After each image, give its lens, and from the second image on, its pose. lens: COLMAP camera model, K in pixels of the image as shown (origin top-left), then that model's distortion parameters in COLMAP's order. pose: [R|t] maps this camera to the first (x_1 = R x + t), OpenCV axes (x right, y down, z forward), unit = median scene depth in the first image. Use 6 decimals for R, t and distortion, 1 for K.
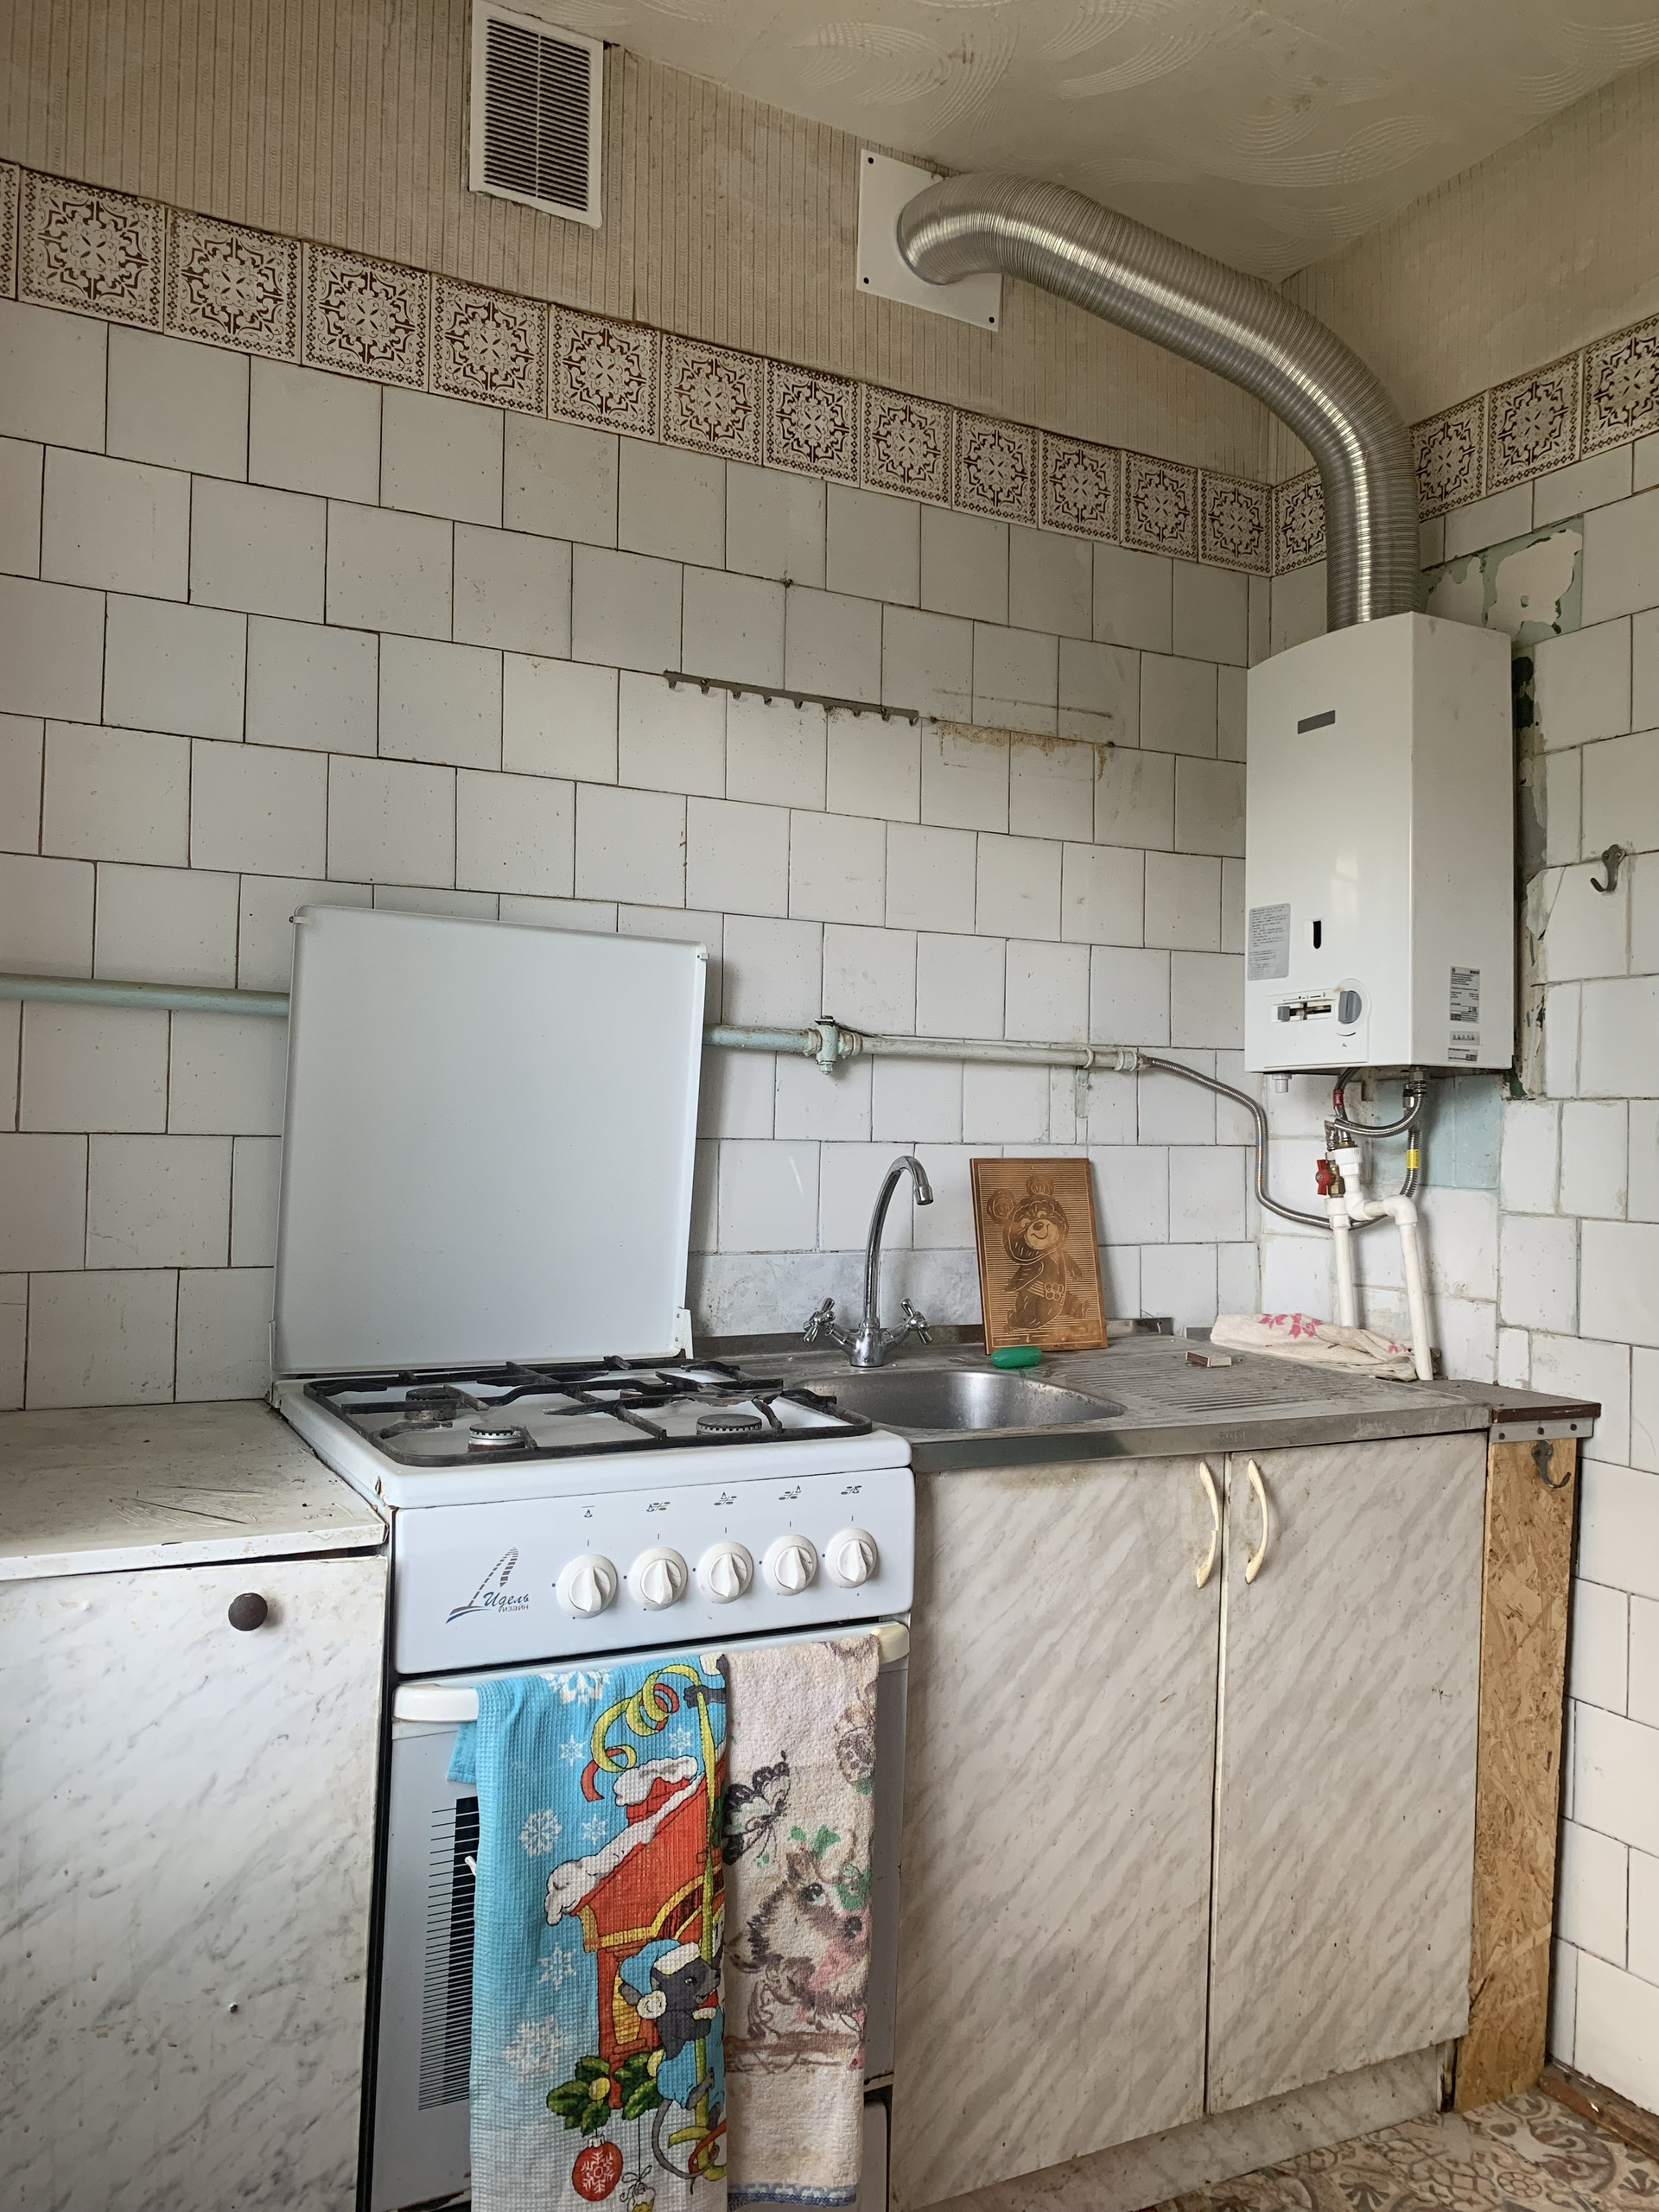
lens RADIAL K [[1709.0, 0, 829.2], [0, 1709.0, 1091.1], [0, 0, 1]] dist [0.022340, -0.021409]
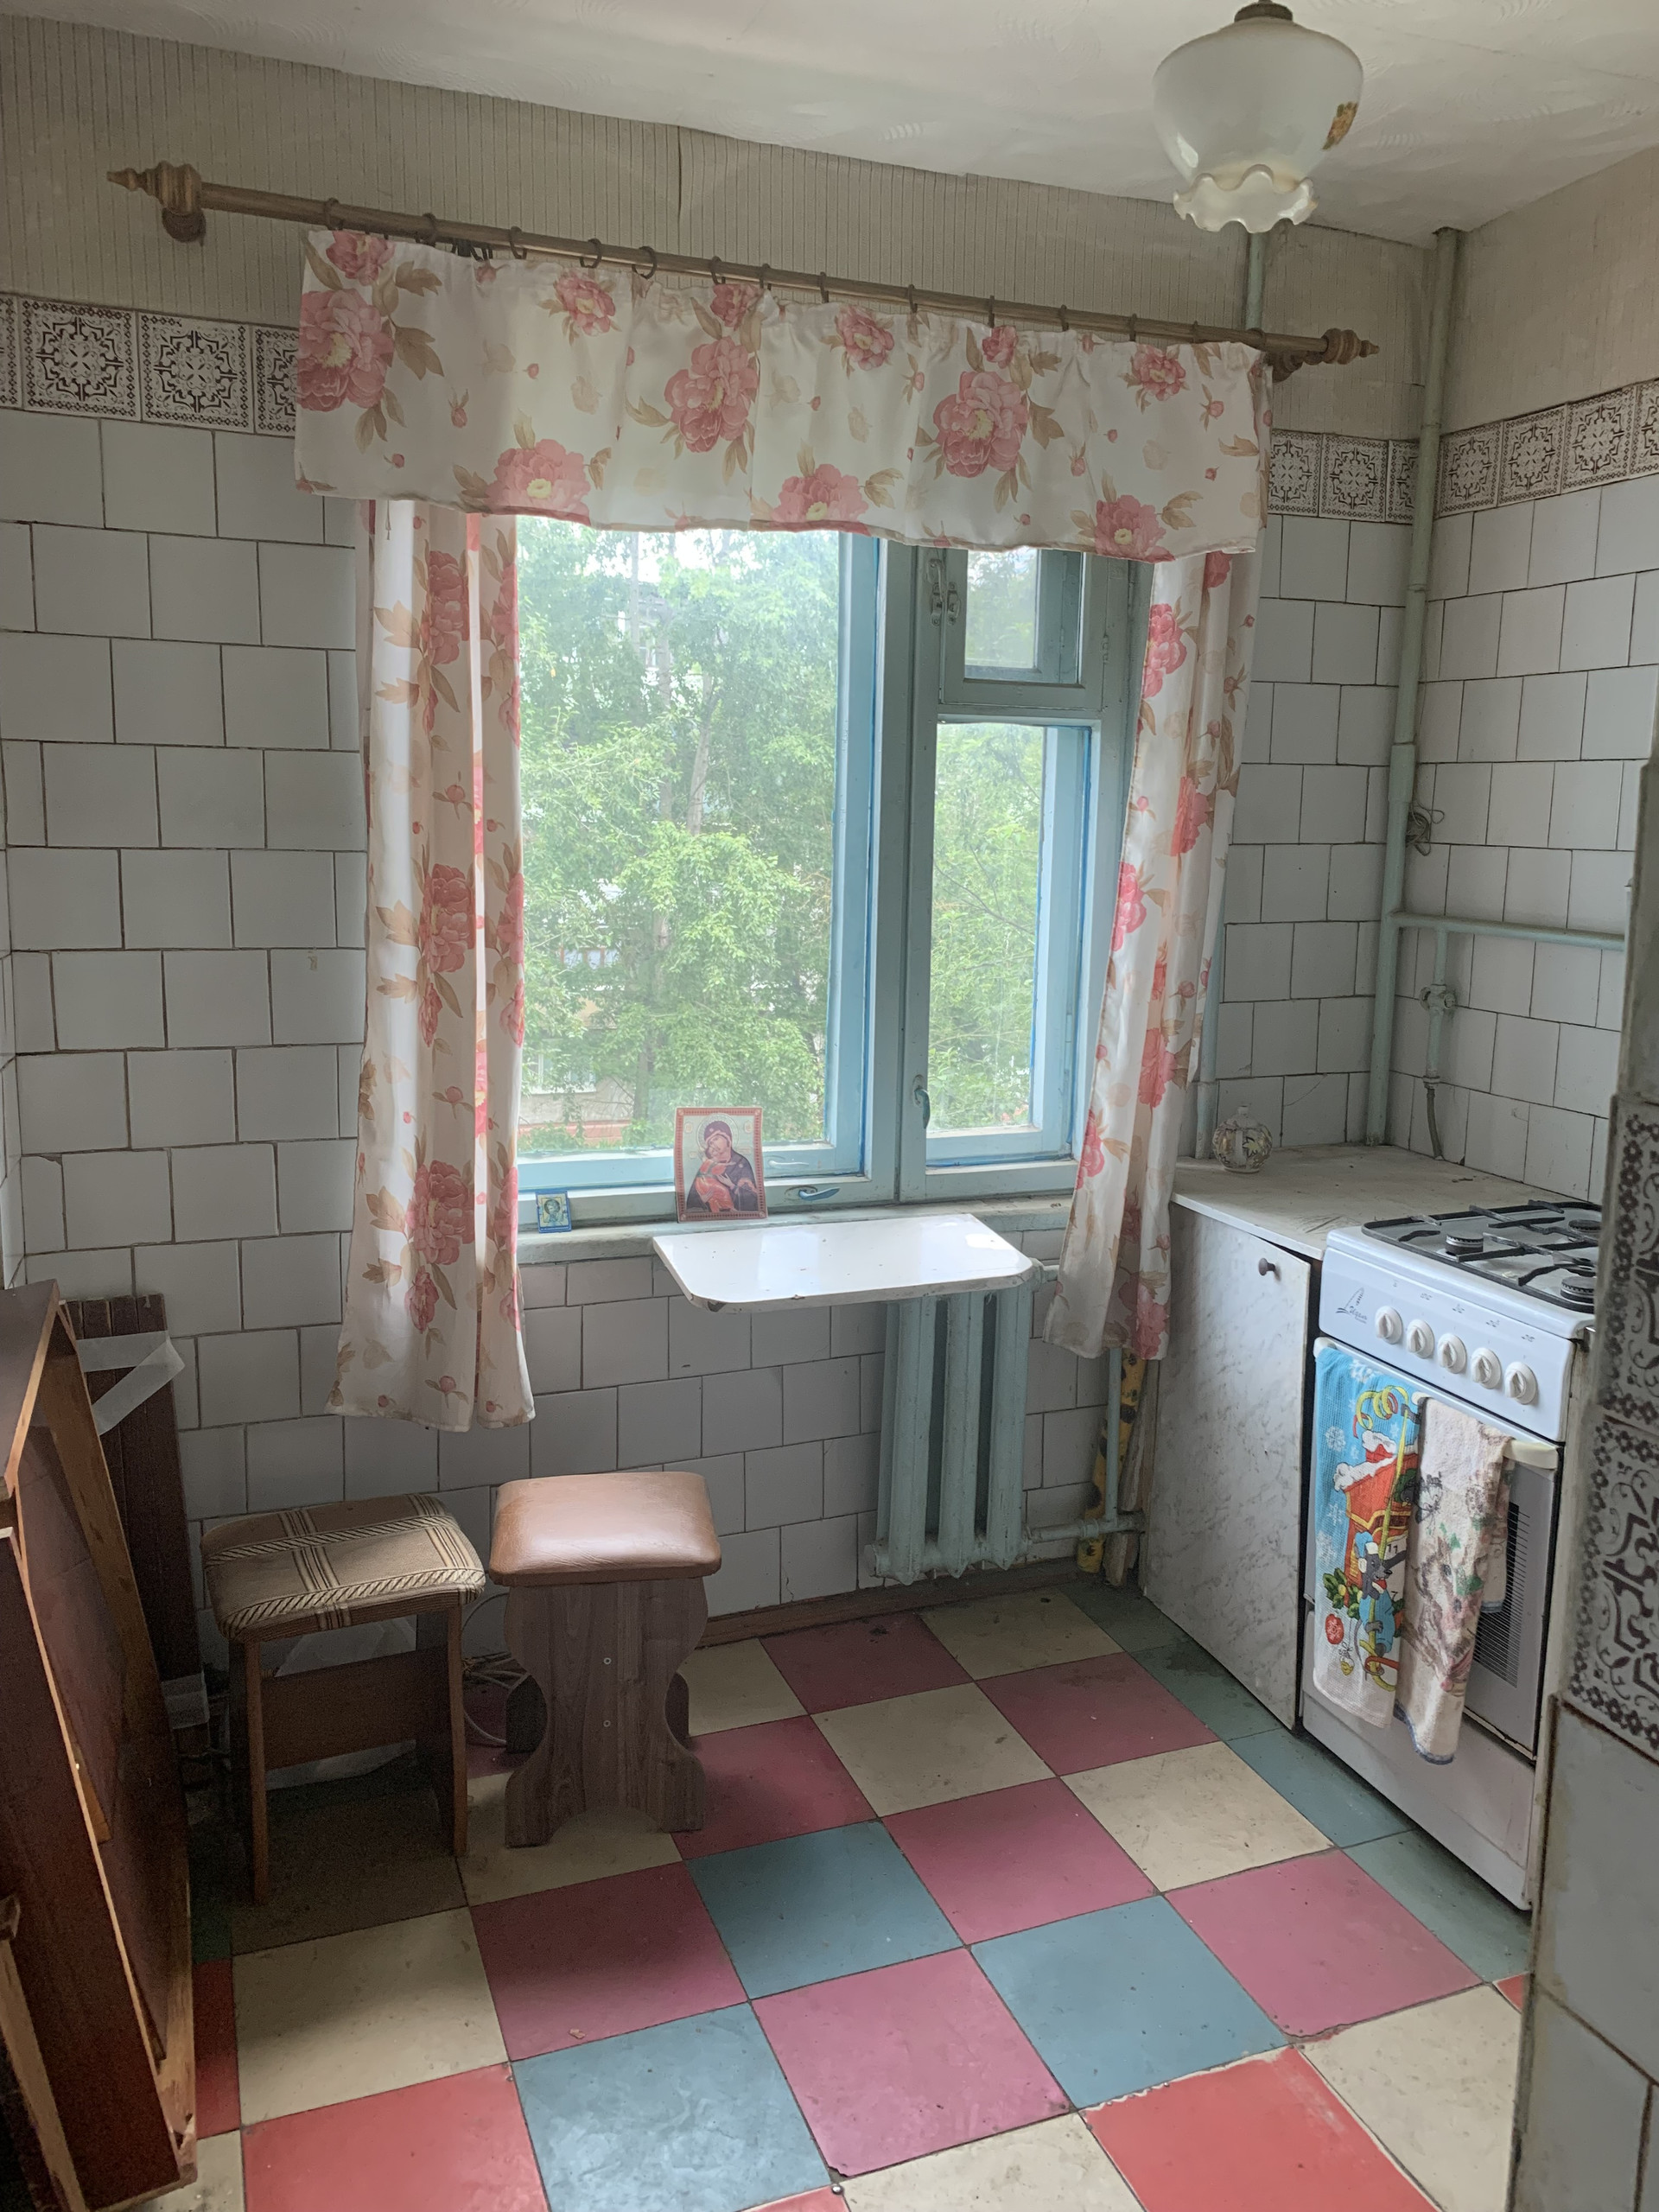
lens RADIAL K [[1709.0, 0, 873.5], [0, 1709.0, 1063.3], [0, 0, 1]] dist [0.022340, -0.021409]
pose [[-0.110014, 0.119743, -0.986691, 1.649300], [0.015323, 0.992803, 0.118777, -0.184547], [0.993812, -0.002052, -0.111057, 0.734535]]
